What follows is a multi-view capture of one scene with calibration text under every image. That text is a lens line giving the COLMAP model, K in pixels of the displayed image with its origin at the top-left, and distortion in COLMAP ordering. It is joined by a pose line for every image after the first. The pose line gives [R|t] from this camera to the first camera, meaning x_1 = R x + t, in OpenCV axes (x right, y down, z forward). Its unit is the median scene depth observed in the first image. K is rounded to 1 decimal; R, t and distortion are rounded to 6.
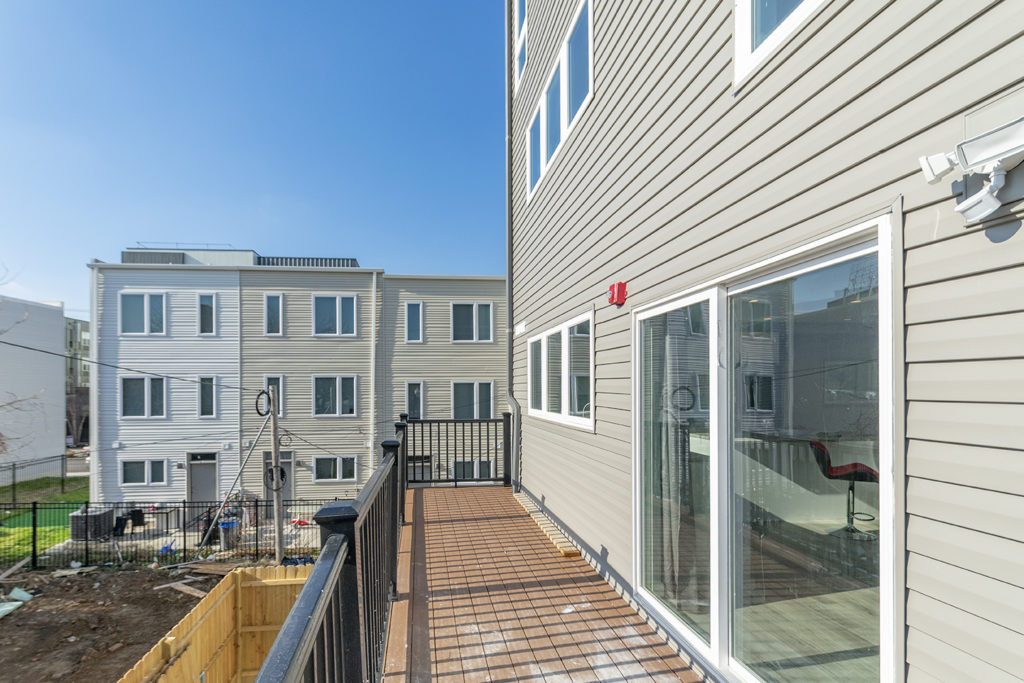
lens RADIAL K [[469.9, 0, 514.4], [0, 469.9, 387.3], [0, 0, 1]] dist [-0.002768, 0.001707]
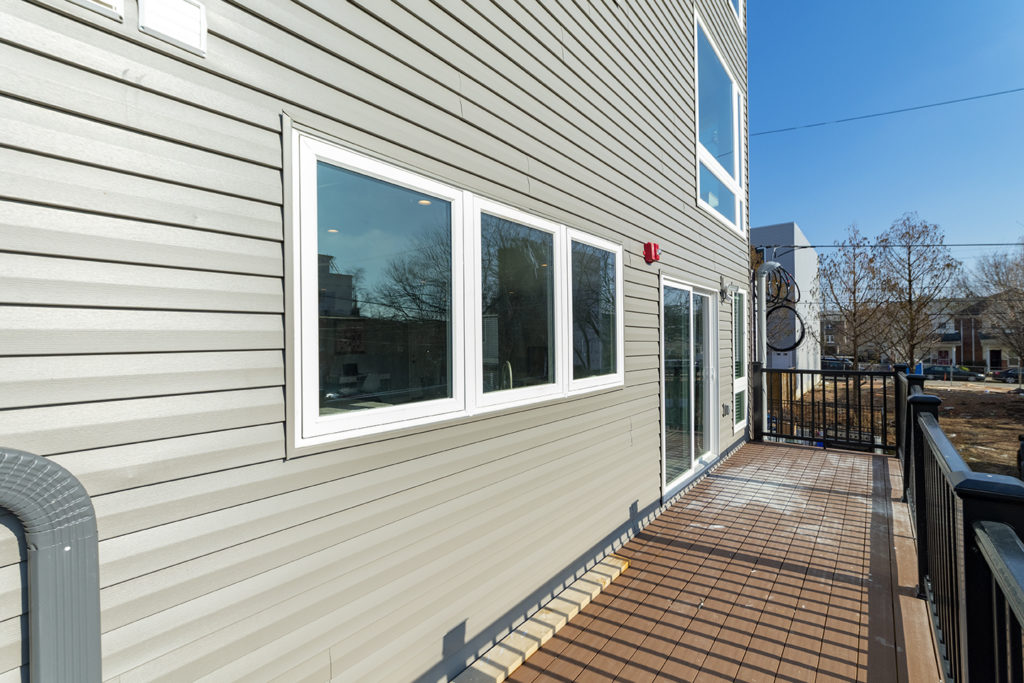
lens RADIAL K [[523.2, 0, 511.9], [0, 523.2, 339.3], [0, 0, 1]] dist [0.000870, 0.000157]
pose [[-0.691335, 0.014957, 0.722379, -0.430699], [0.014919, 0.999868, -0.006425, 0.040235], [-0.722380, 0.006335, -0.691467, 2.138122]]
